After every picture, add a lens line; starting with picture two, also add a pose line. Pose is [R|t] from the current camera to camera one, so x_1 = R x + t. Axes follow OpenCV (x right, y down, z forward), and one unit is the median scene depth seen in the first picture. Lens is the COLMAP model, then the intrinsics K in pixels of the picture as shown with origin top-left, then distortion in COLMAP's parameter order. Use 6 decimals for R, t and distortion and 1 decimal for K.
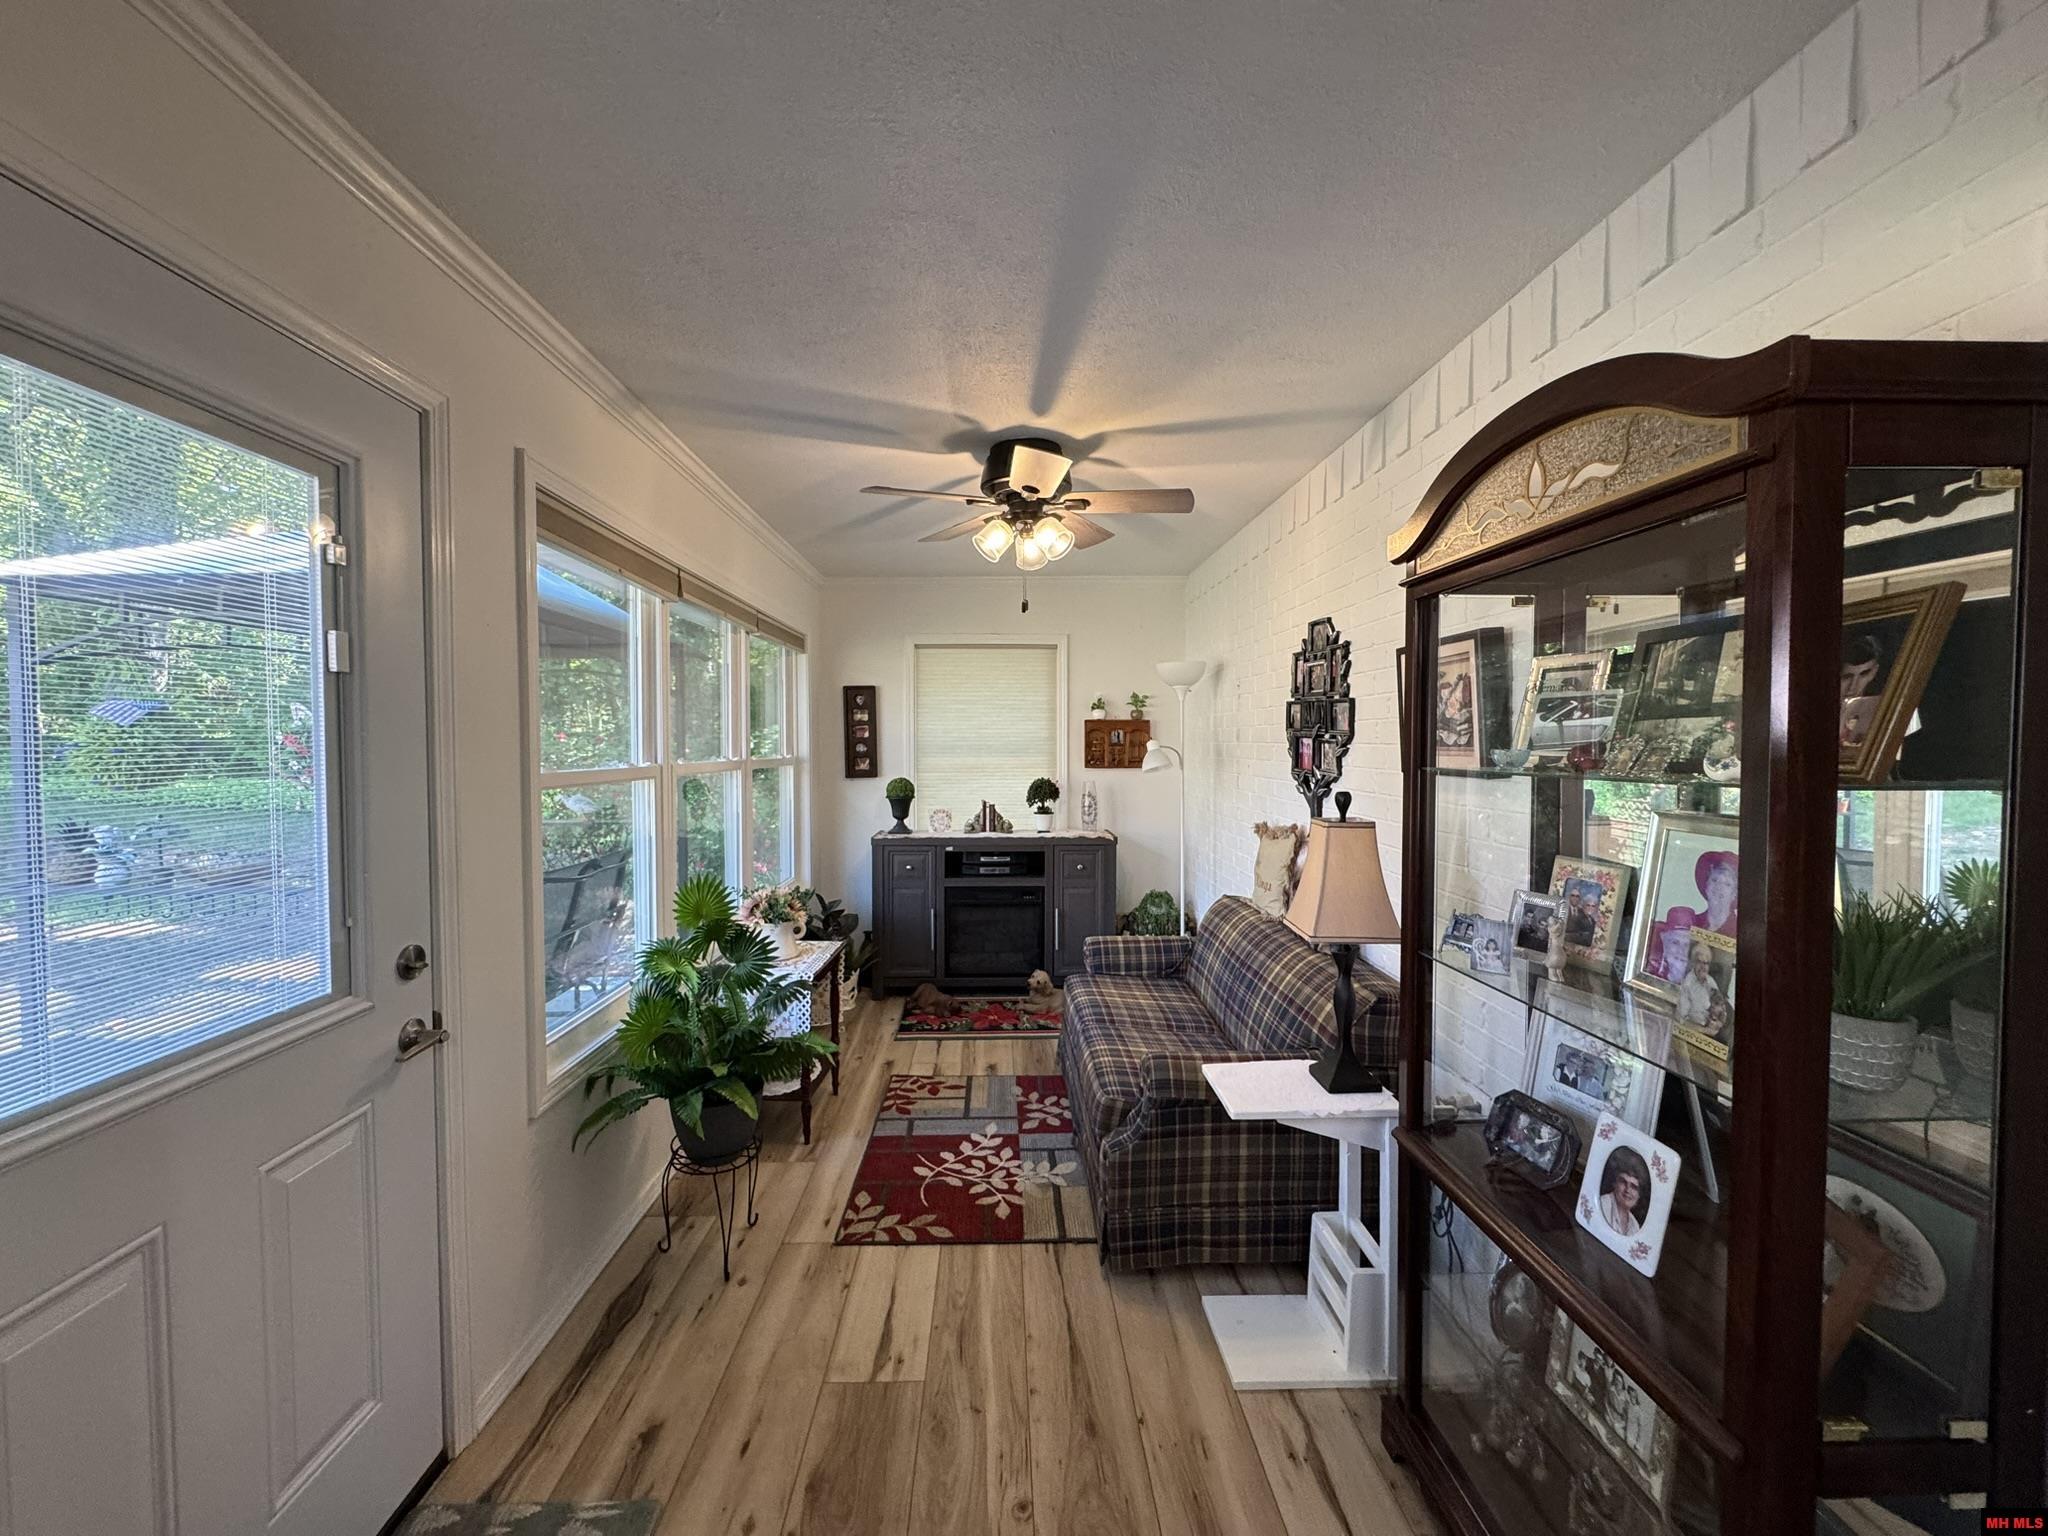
lens RADIAL K [[818.5, 0, 1021.5], [0, 818.5, 766.5], [0, 0, 1]] dist [-0.002926, 0.000103]
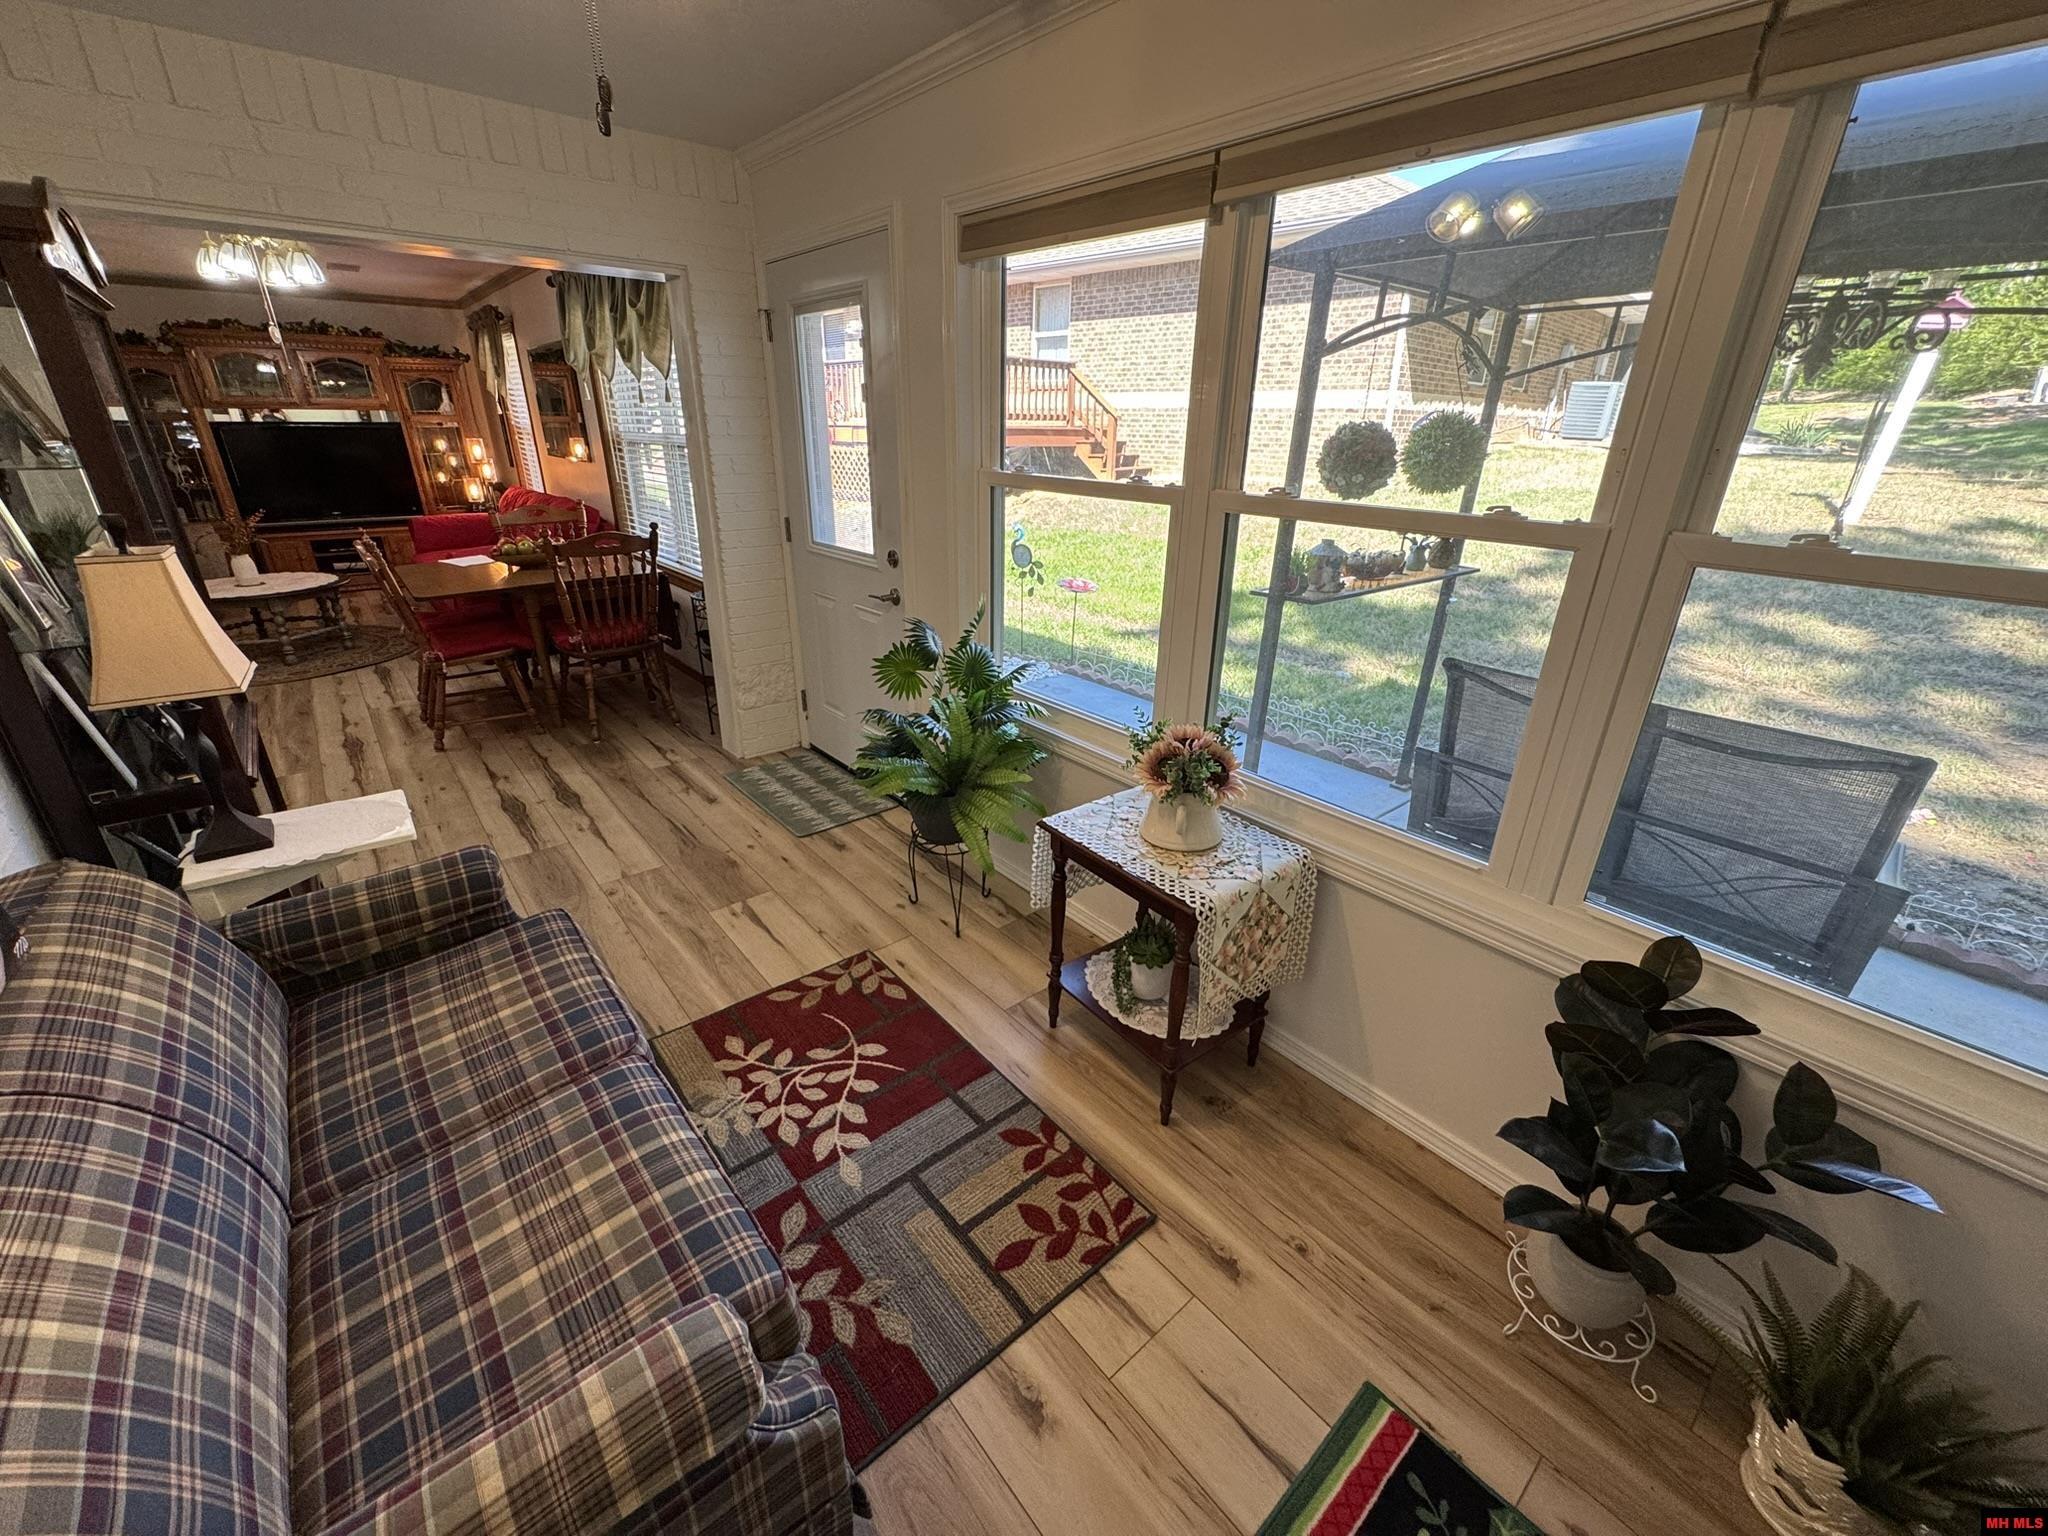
lens RADIAL K [[818.5, 0, 1021.5], [0, 818.5, 766.5], [0, 0, 1]] dist [-0.002926, 0.000103]
pose [[-0.782976, 0.231891, -0.577213, 0.138042], [-0.033955, 0.910602, 0.411887, -0.066234], [0.621125, 0.342096, -0.705106, 1.394114]]
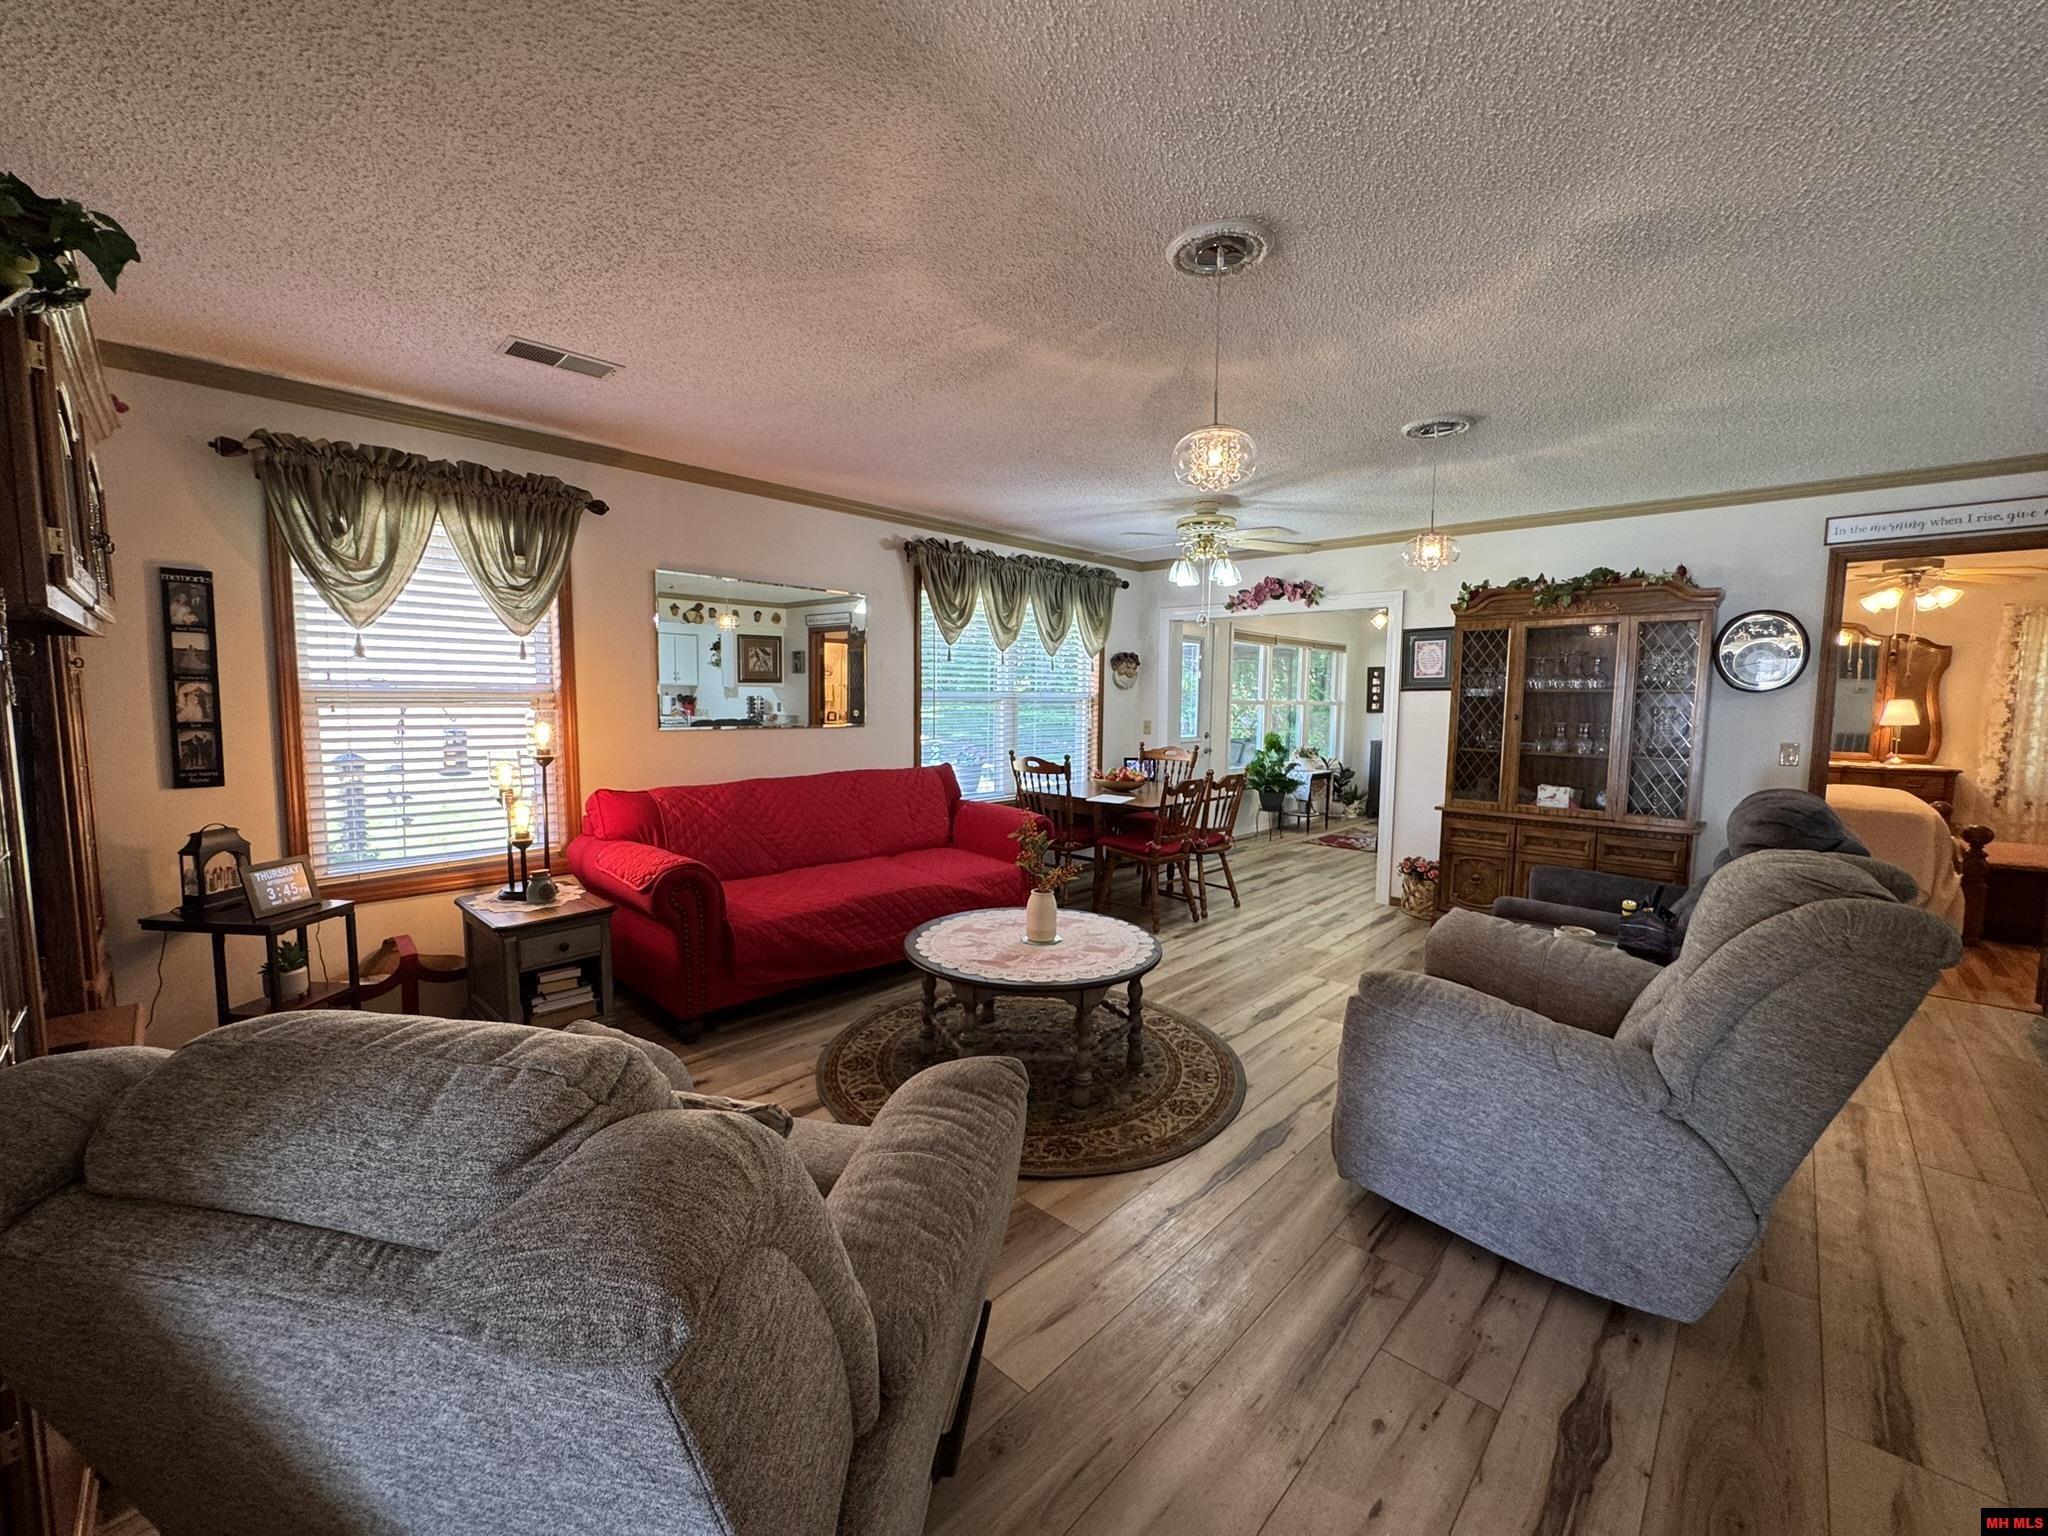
lens RADIAL K [[818.5, 0, 1021.5], [0, 818.5, 766.5], [0, 0, 1]] dist [-0.002926, 0.000103]
pose [[0.704795, 0.069963, -0.705952, 1.014703], [-0.033380, 0.997293, 0.065511, 0.069381], [0.708625, -0.022607, 0.705223, -1.690966]]
